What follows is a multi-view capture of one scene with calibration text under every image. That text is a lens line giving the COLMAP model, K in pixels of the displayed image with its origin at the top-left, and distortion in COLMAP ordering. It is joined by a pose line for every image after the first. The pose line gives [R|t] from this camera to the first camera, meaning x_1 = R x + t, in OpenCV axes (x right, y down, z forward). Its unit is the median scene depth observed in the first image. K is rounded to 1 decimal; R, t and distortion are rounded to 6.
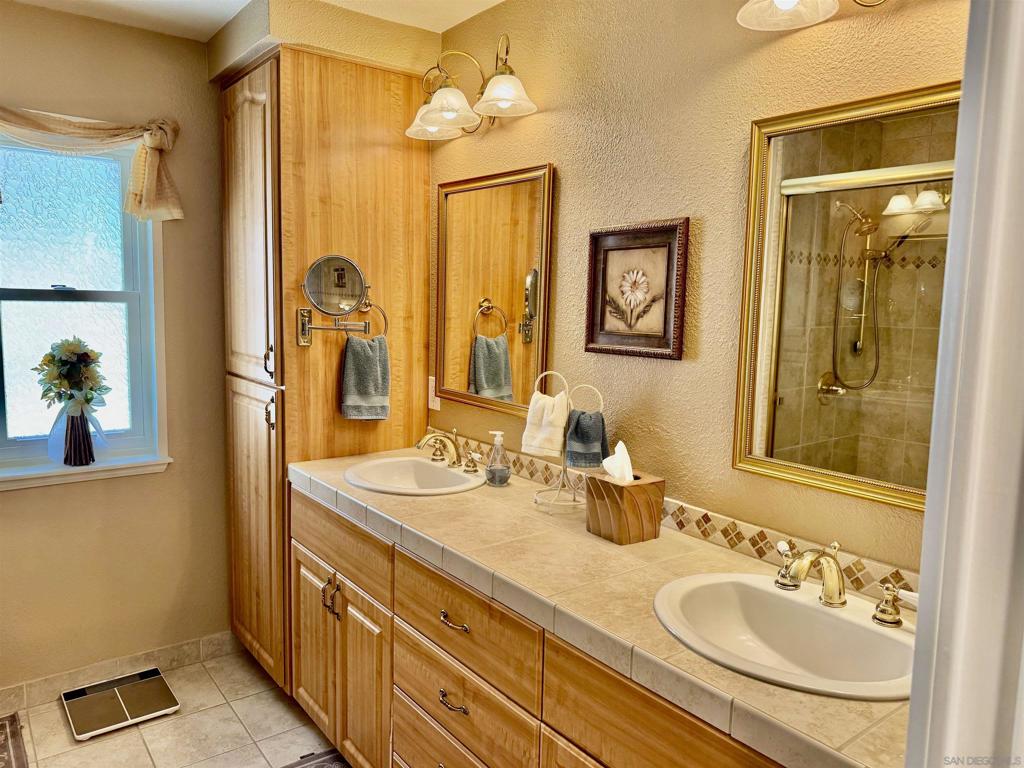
lens RADIAL K [[719.6, 0, 513.7], [0, 719.6, 380.1], [0, 0, 1]] dist [0.132007, -0.236011]
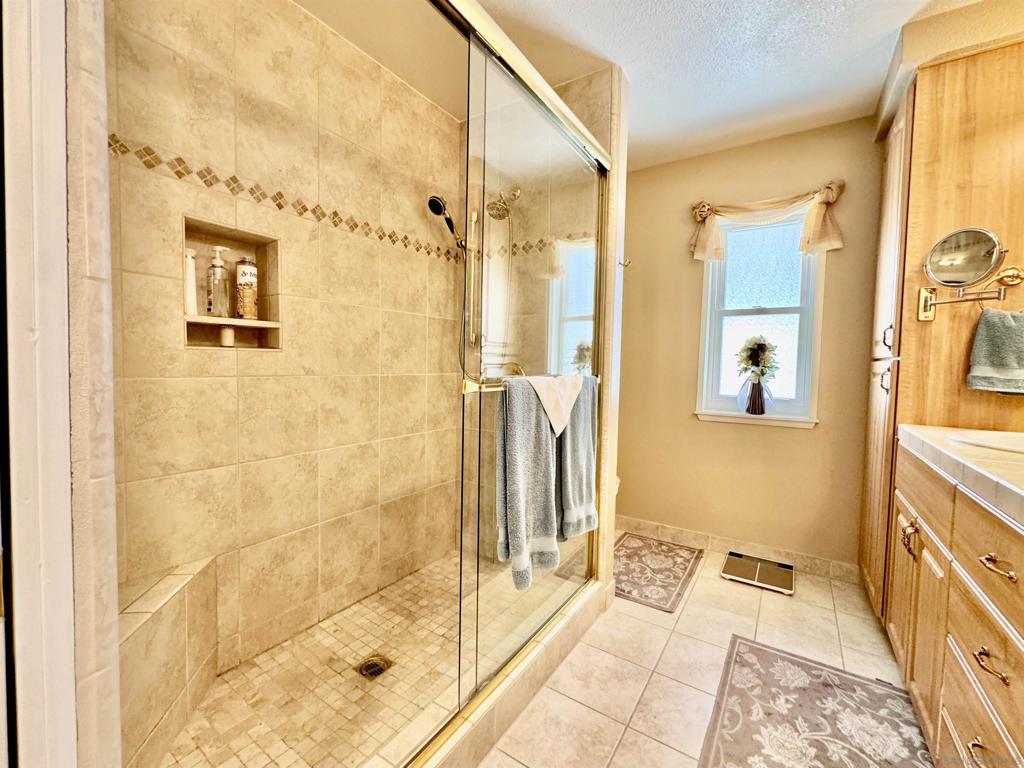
lens RADIAL K [[429.1, 0, 515.2], [0, 429.1, 382.5], [0, 0, 1]] dist [-0.001258, -0.000022]
pose [[0.327916, 0.023443, -0.944416, 0.142210], [-0.116865, 0.993020, -0.015927, 0.142711], [0.937451, 0.115592, 0.328367, 0.216989]]
